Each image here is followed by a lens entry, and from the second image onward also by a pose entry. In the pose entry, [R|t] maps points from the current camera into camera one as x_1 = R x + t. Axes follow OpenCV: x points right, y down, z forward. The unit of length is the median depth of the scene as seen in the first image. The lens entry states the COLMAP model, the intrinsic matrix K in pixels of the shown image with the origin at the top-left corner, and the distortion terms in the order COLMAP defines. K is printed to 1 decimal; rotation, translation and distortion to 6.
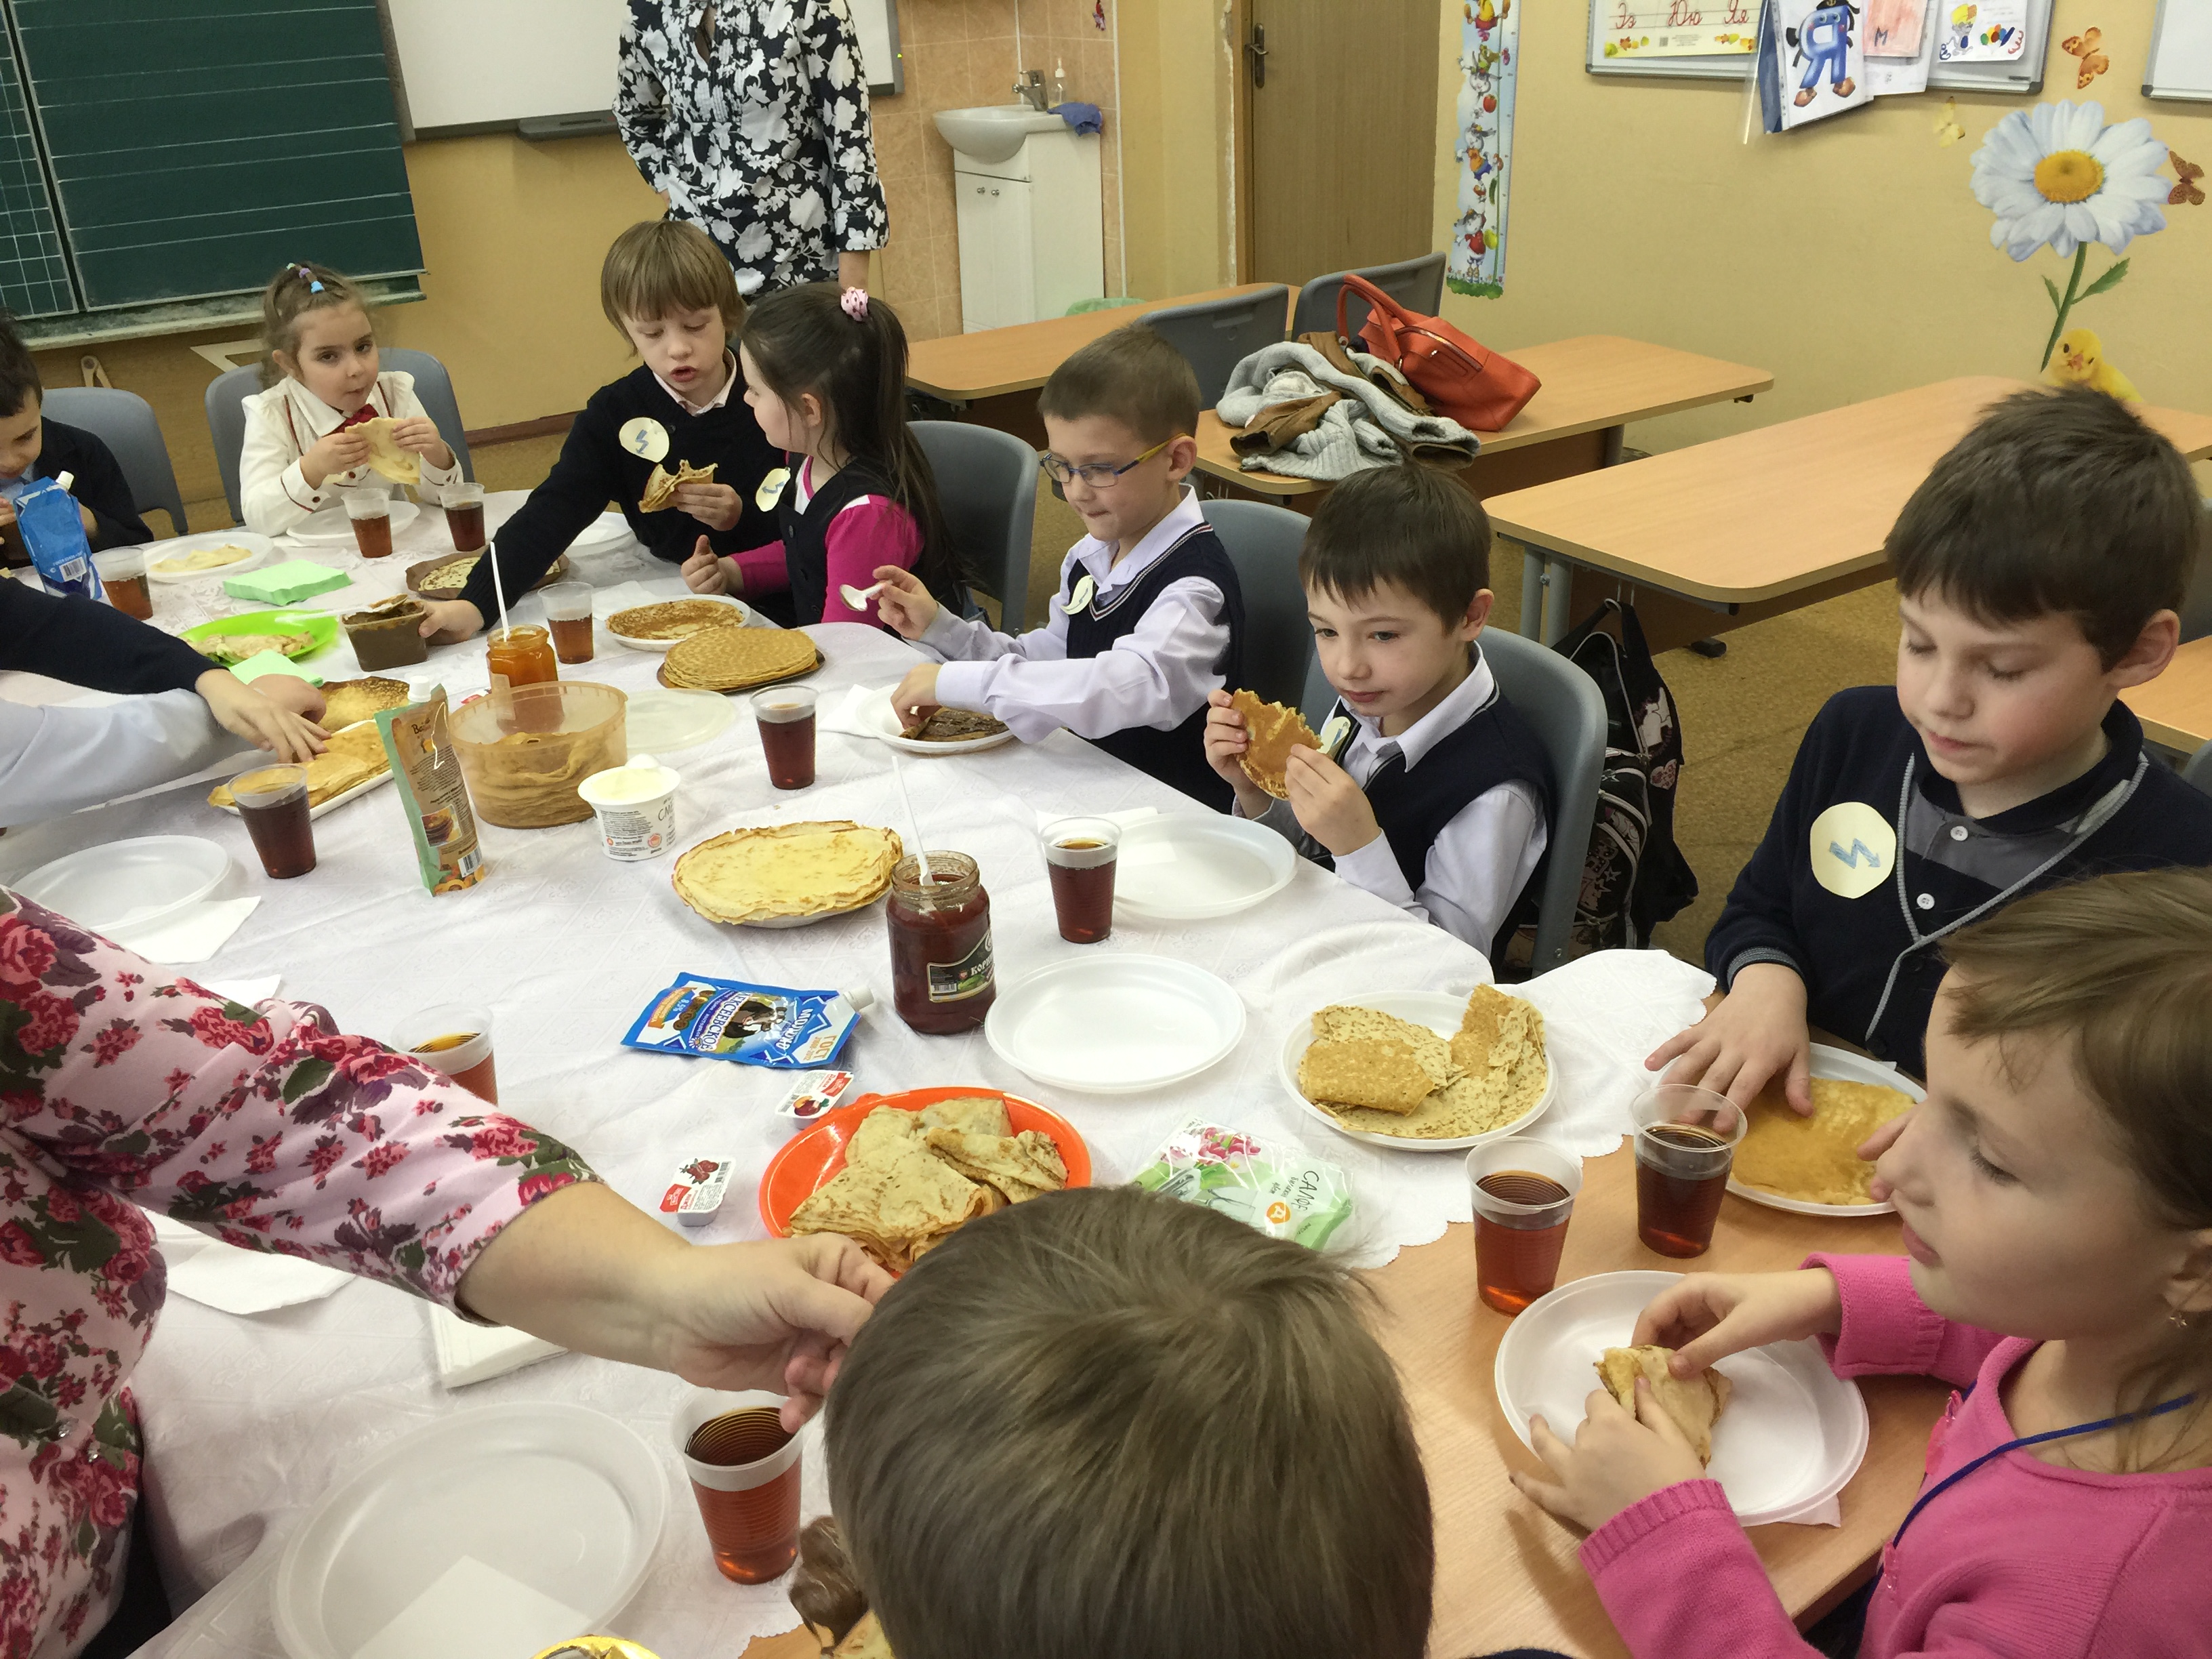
lens RADIAL K [[1882.6, 0, 1116.4], [0, 1882.6, 820.0], [0, 0, 1]] dist [0.068776, -0.110759]
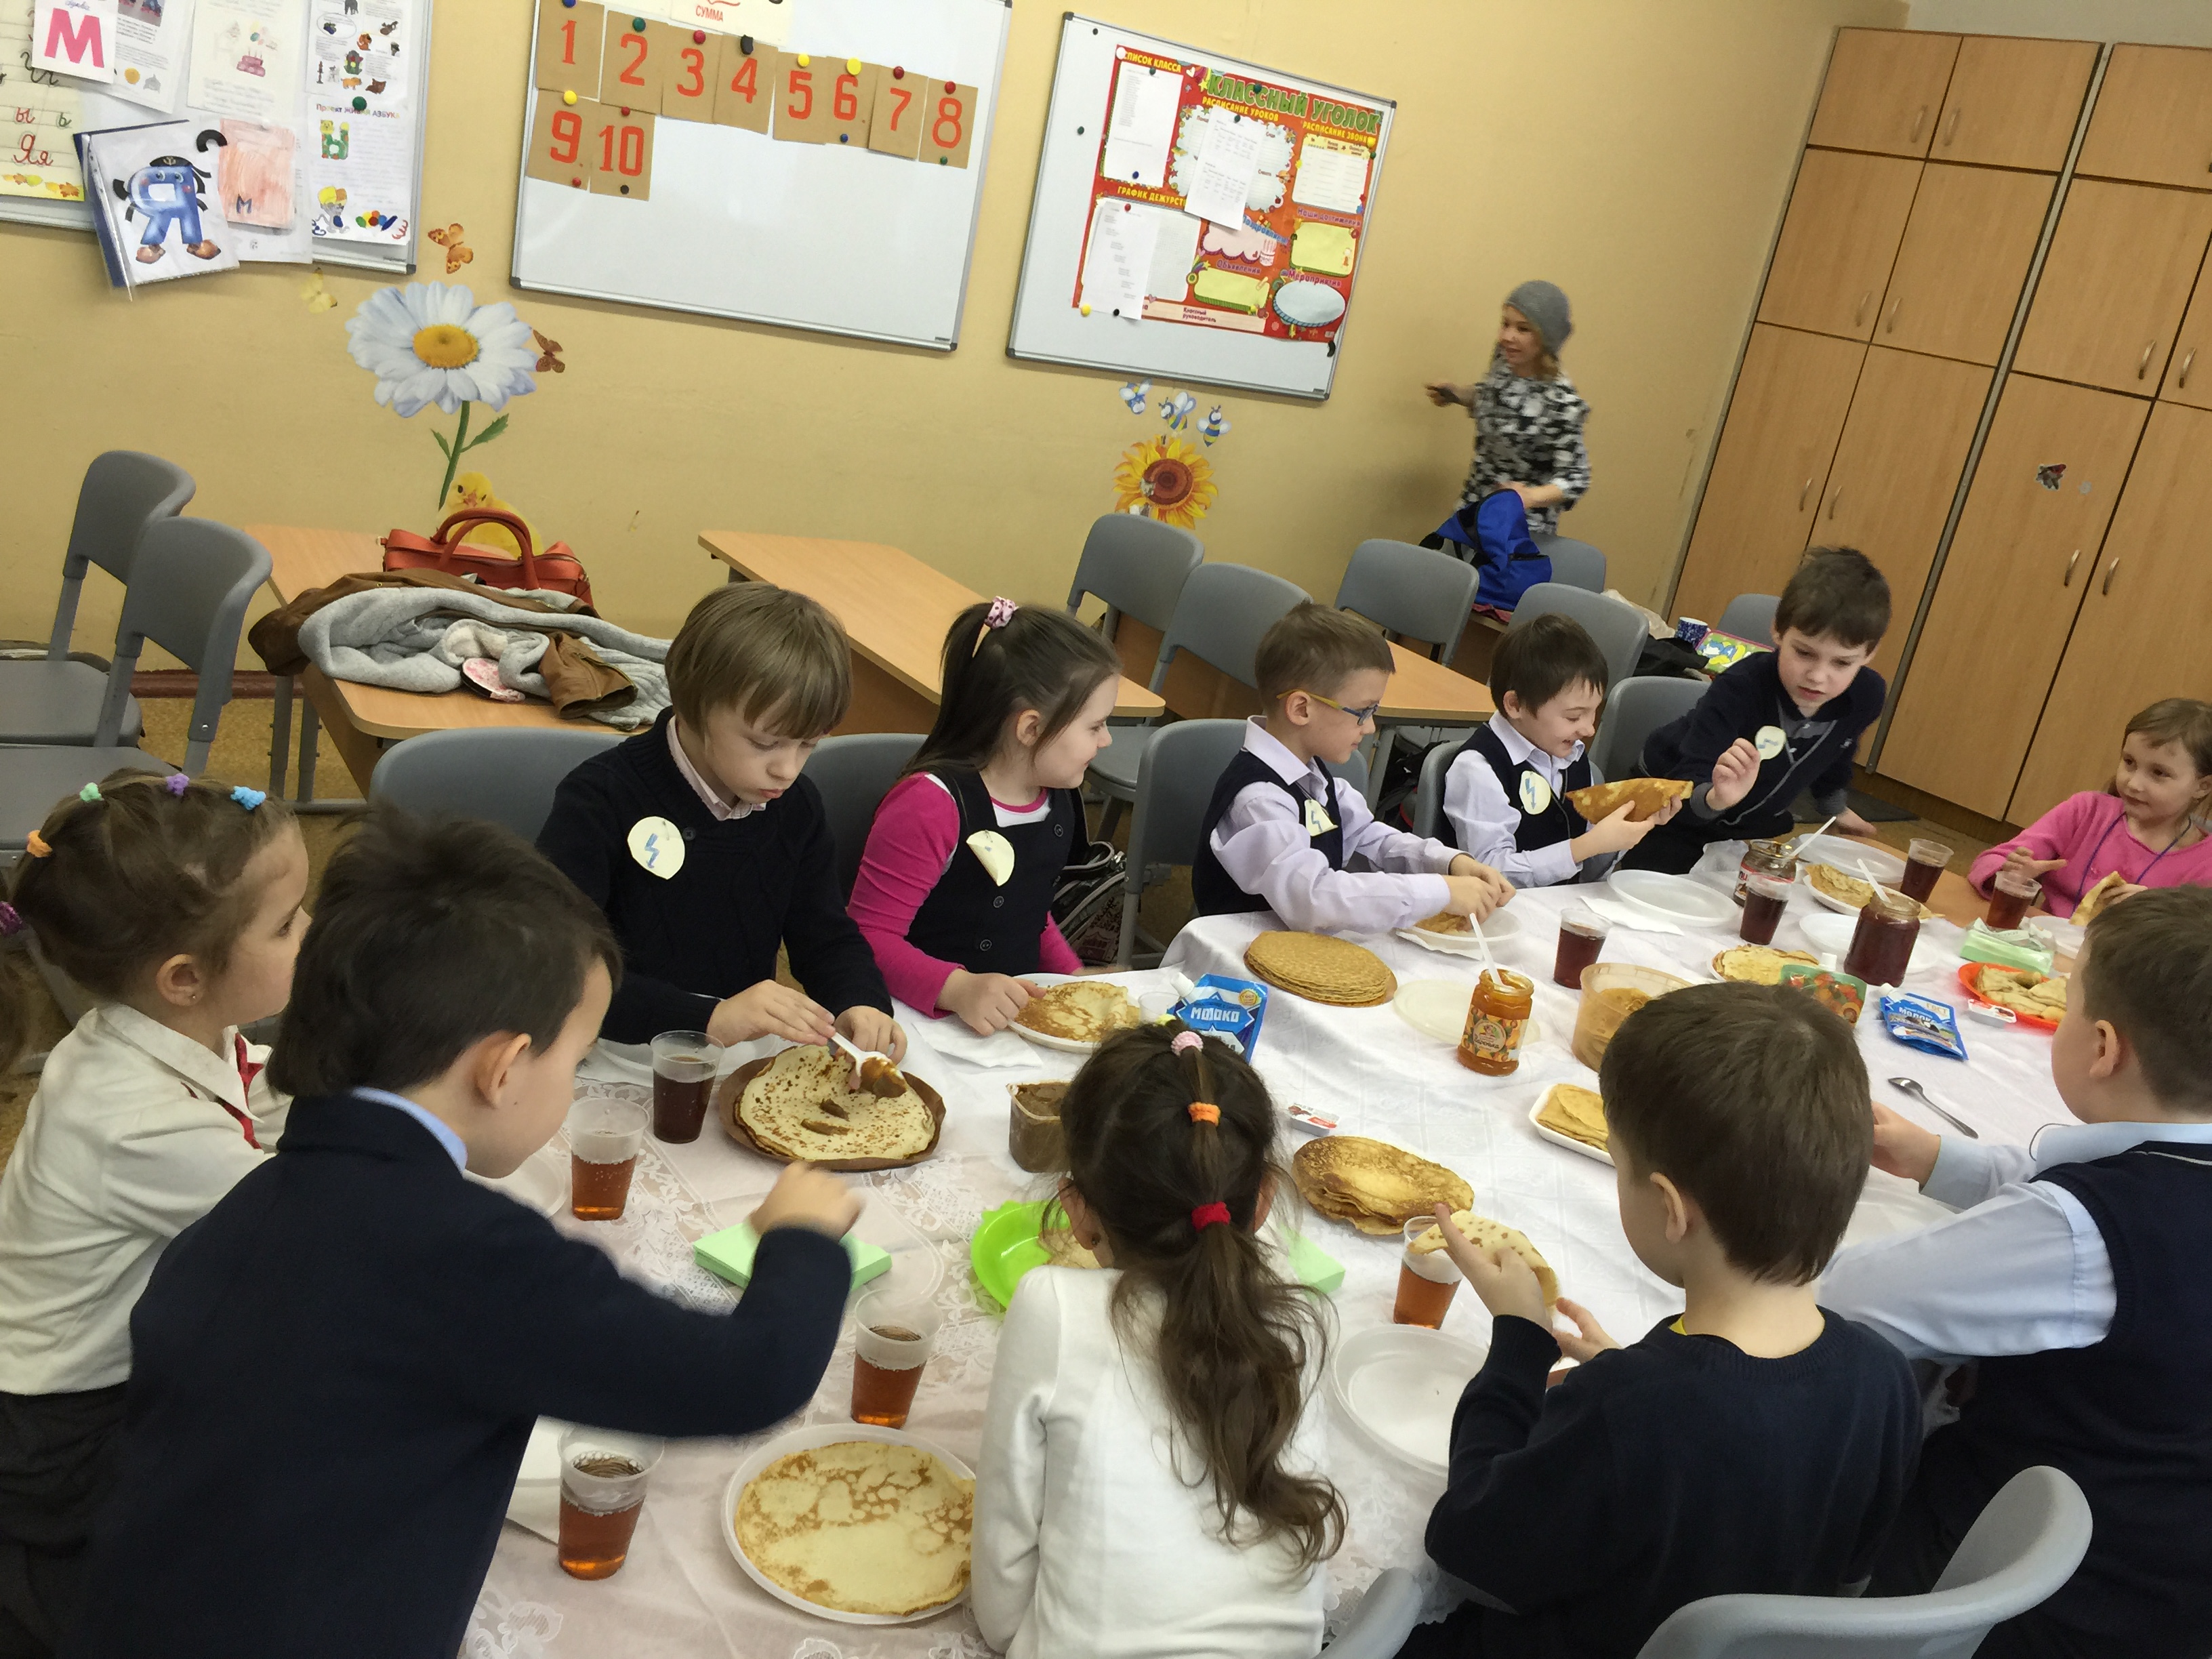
lens RADIAL K [[1882.6, 0, 1116.4], [0, 1882.6, 820.0], [0, 0, 1]] dist [0.068776, -0.110759]
pose [[0.036785, -0.267587, 0.962831, -0.673743], [0.253994, 0.934347, 0.249966, -0.249249], [-0.966506, 0.235359, 0.102336, 0.542156]]
